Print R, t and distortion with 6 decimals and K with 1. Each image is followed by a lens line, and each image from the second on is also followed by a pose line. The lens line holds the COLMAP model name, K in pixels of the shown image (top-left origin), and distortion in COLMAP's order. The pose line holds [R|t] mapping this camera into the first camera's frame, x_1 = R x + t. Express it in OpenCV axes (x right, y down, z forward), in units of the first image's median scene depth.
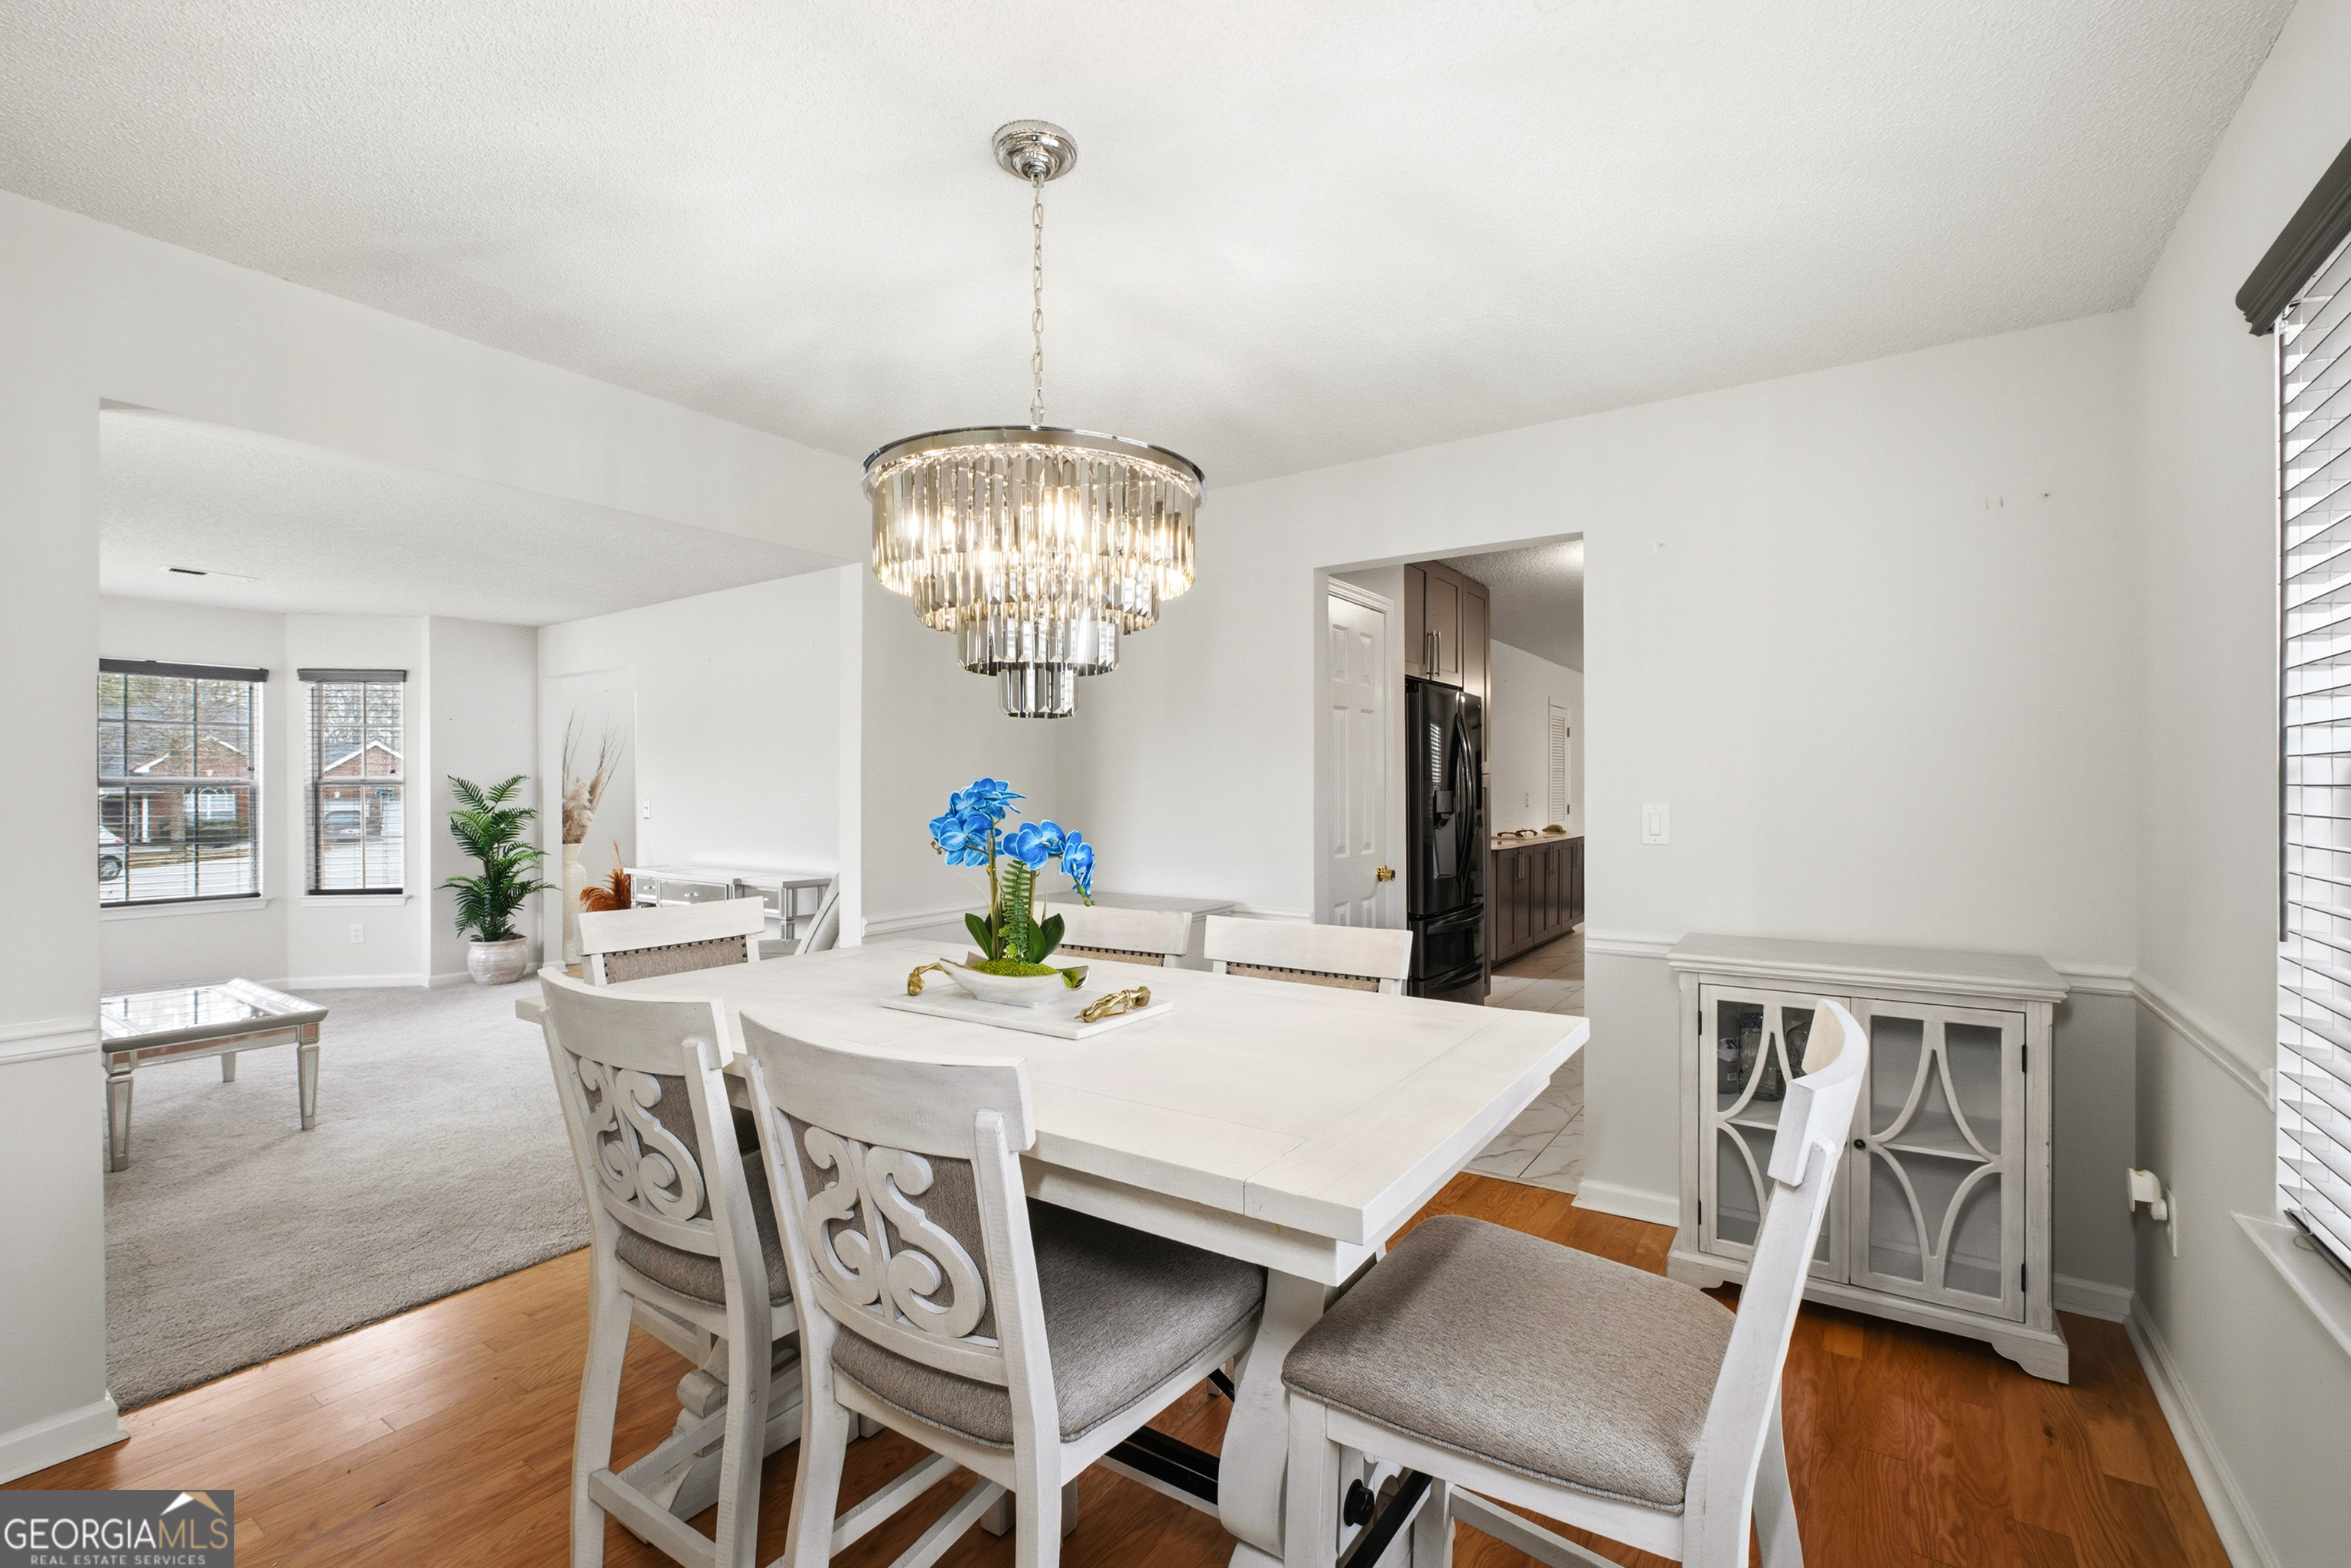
lens RADIAL K [[1006.6, 0, 1199.4], [0, 1006.6, 785.8], [0, 0, 1]] dist [-0.011292, 0.000905]
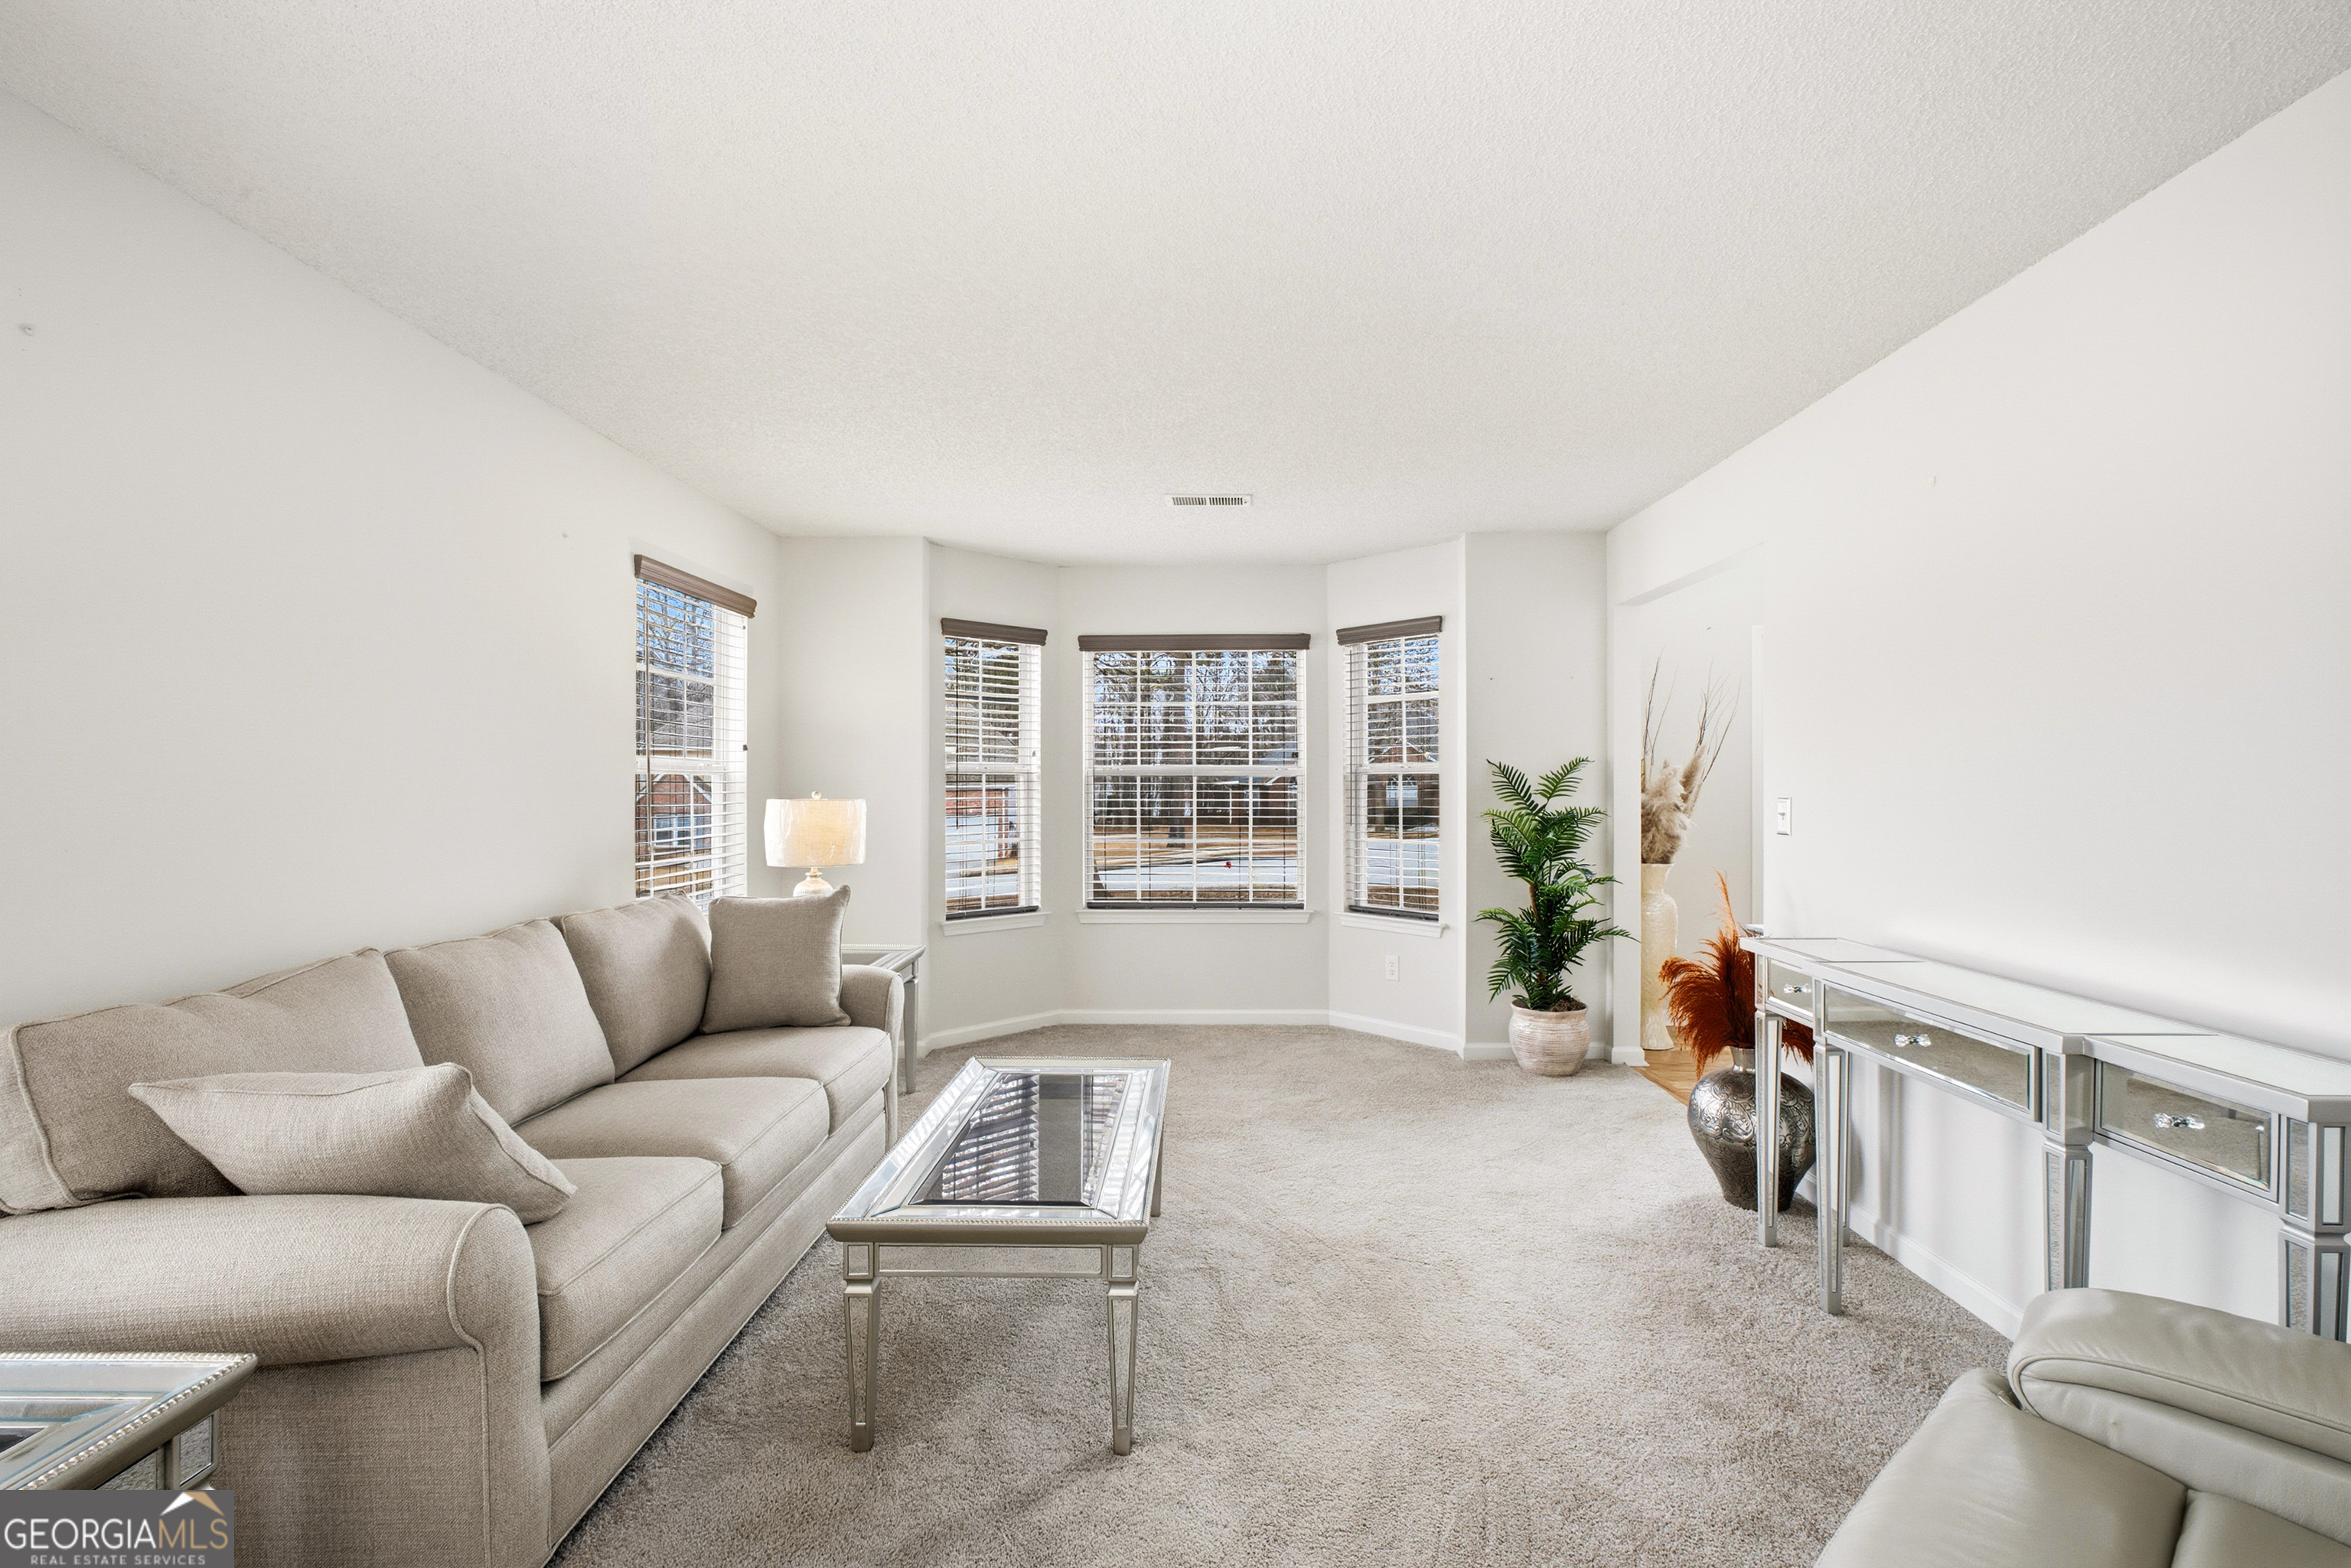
lens RADIAL K [[1030.8, 0, 1183.8], [0, 1030.8, 789.5], [0, 0, 1]] dist [-0.008662, 0.000750]
pose [[0.531843, 0.006033, -0.846822, -0.253702], [0.003565, 0.999950, 0.009362, 0.003112], [0.846836, -0.007998, 0.531794, 0.434725]]
